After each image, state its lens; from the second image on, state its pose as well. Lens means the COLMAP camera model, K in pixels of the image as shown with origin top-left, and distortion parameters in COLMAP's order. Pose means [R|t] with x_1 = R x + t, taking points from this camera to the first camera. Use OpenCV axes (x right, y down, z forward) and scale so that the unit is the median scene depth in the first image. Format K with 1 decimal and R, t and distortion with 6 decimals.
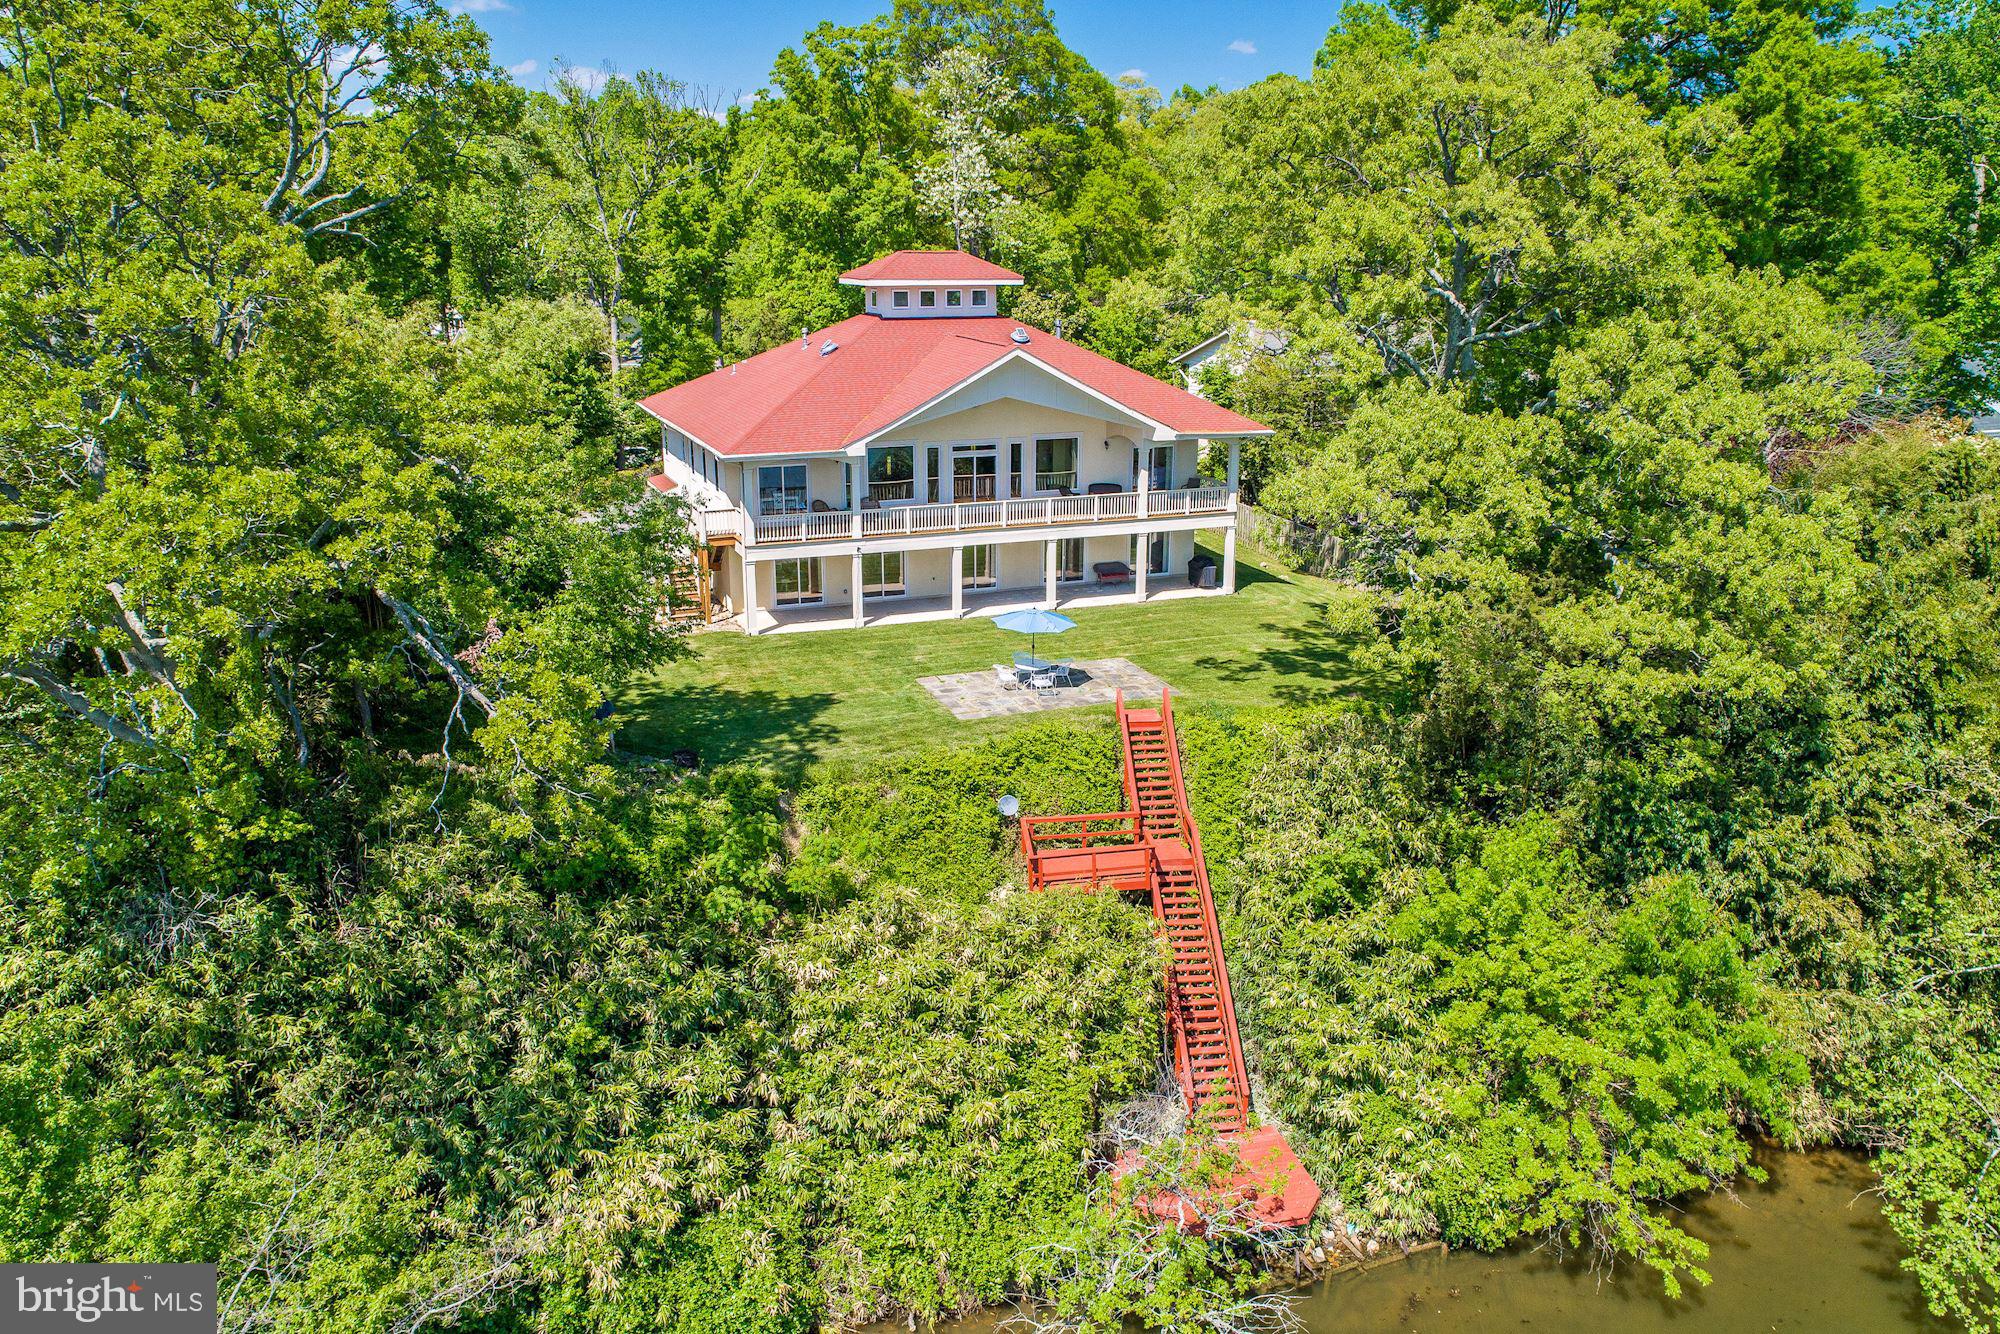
lens RADIAL K [[1435.4, 0, 1000.0], [0, 1435.4, 667.0], [0, 0, 1]] dist [0.016839, 0.004401]
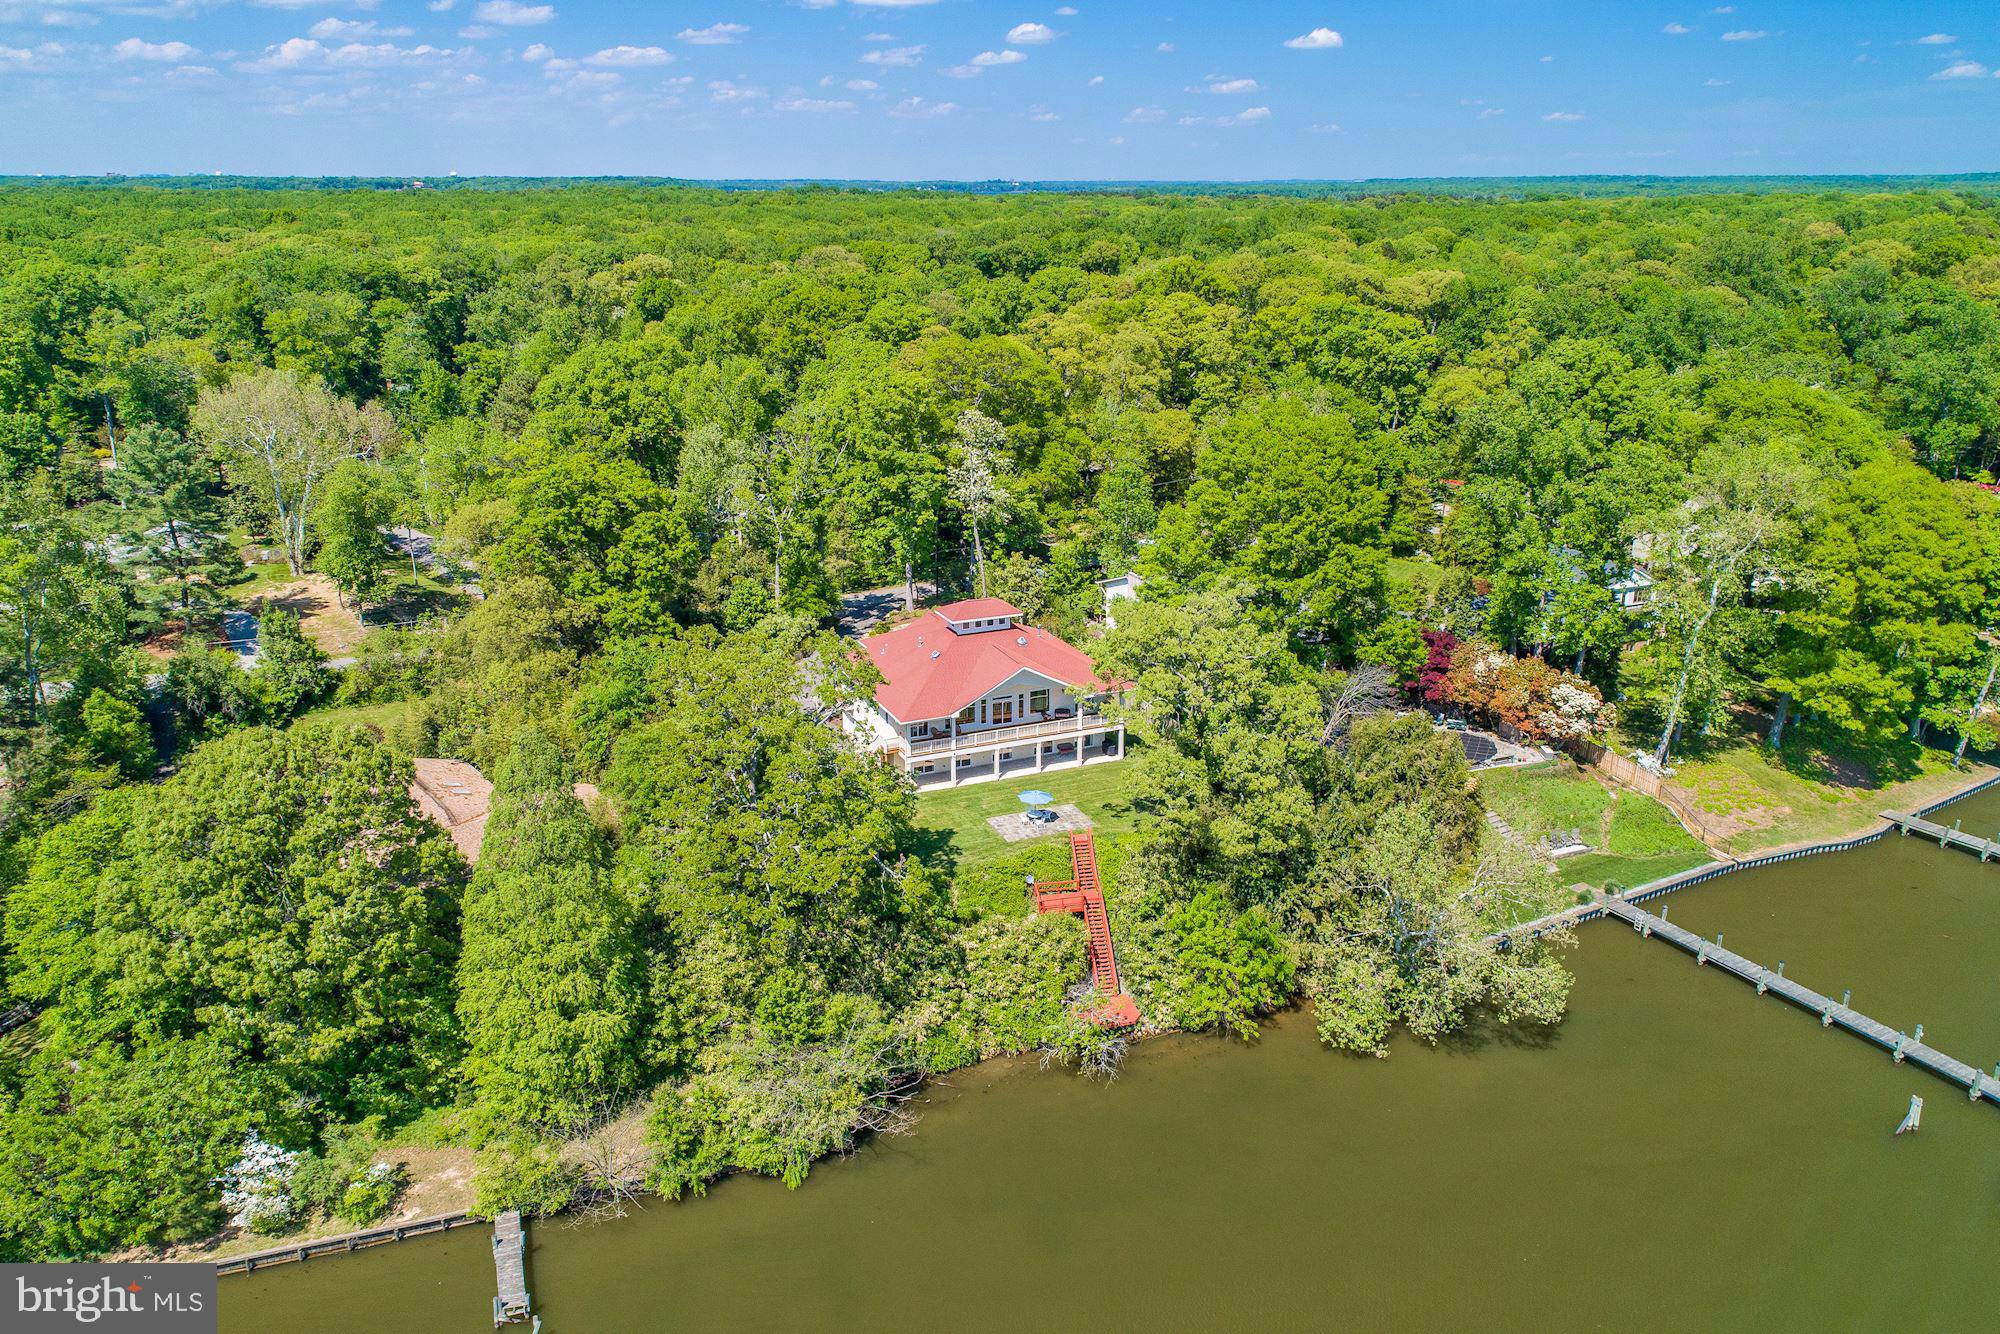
lens RADIAL K [[1435.4, 0, 1000.0], [0, 1435.4, 667.0], [0, 0, 1]] dist [0.016839, 0.004401]
pose [[0.999190, -0.014458, 0.037560, -0.170329], [0.013014, 0.999178, 0.038393, -0.473341], [-0.038084, -0.037873, 0.998557, -1.937442]]
